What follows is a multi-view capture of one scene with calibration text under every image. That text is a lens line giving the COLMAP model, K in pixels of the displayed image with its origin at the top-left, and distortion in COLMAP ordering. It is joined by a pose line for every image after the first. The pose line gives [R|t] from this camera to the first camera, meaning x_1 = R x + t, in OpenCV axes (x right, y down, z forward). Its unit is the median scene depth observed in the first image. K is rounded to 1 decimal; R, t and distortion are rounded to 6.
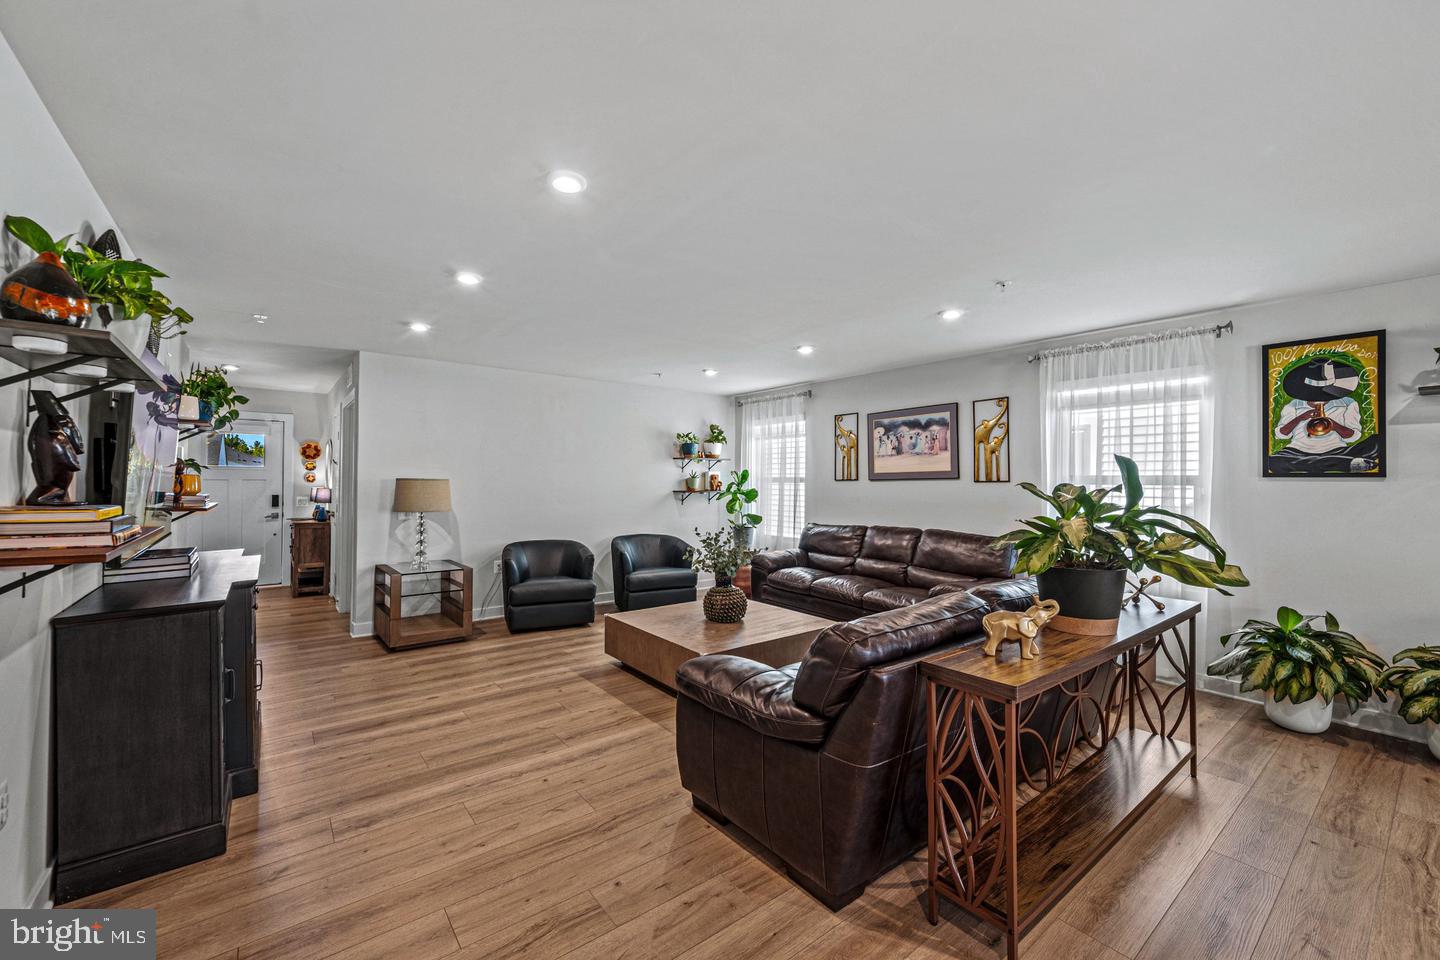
lens RADIAL K [[576.8, 0, 720.8], [0, 576.8, 471.5], [0, 0, 1]] dist [0.000355, -0.000120]
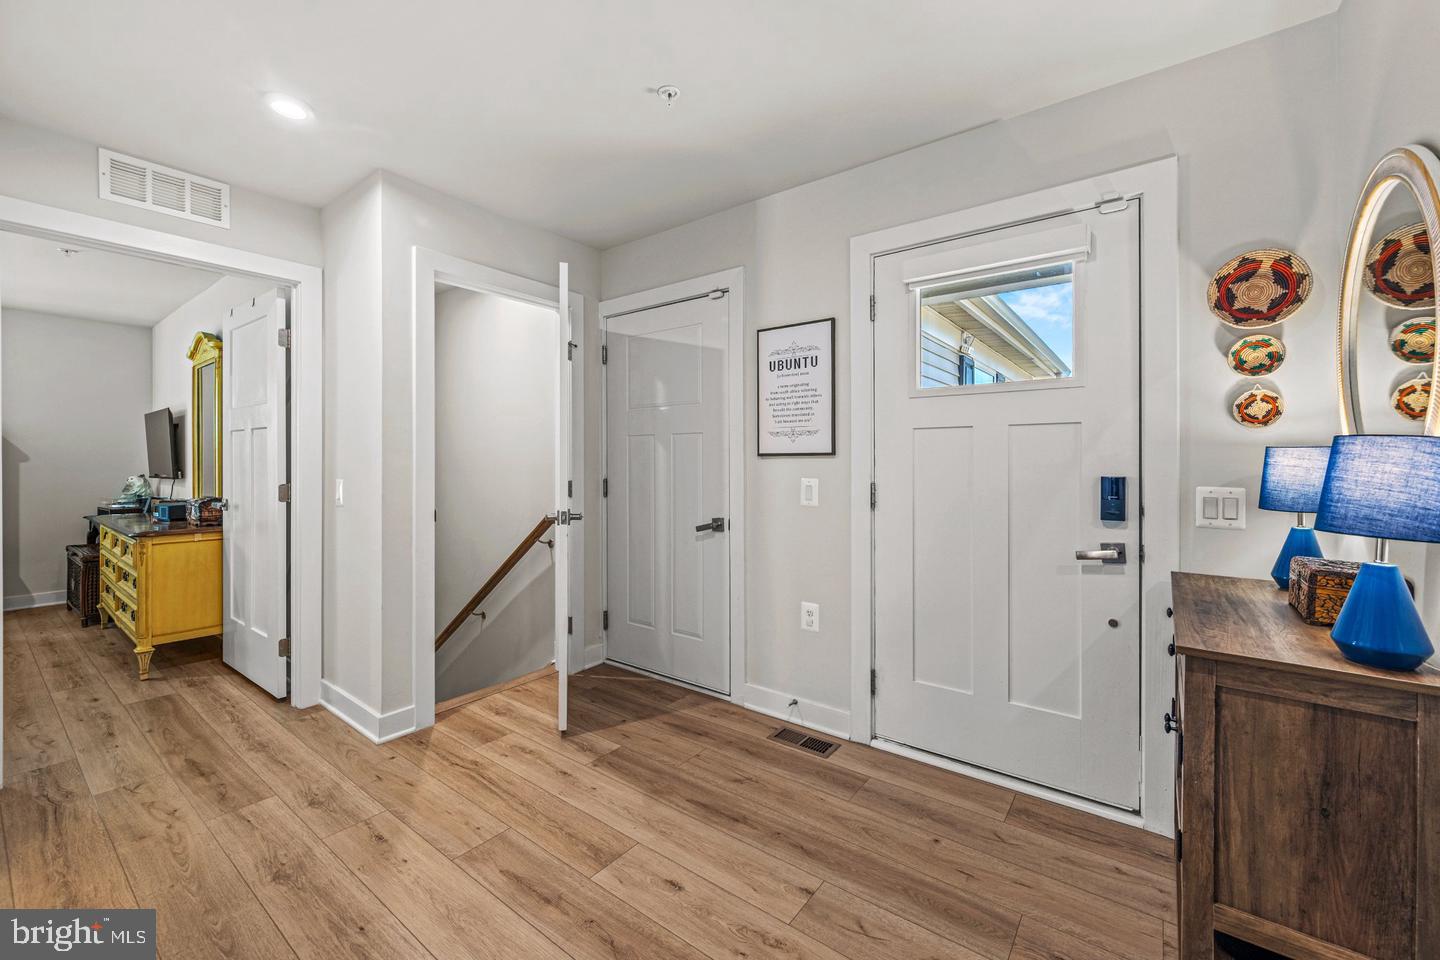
lens RADIAL K [[576.8, 0, 727.7], [0, 576.8, 467.3], [0, 0, 1]] dist [0.000355, -0.000120]
pose [[0.257237, -0.002118, -0.966346, -0.551633], [0.011355, 0.999935, 0.000831, 0.033252], [0.966282, -0.011187, 0.257245, 0.747963]]
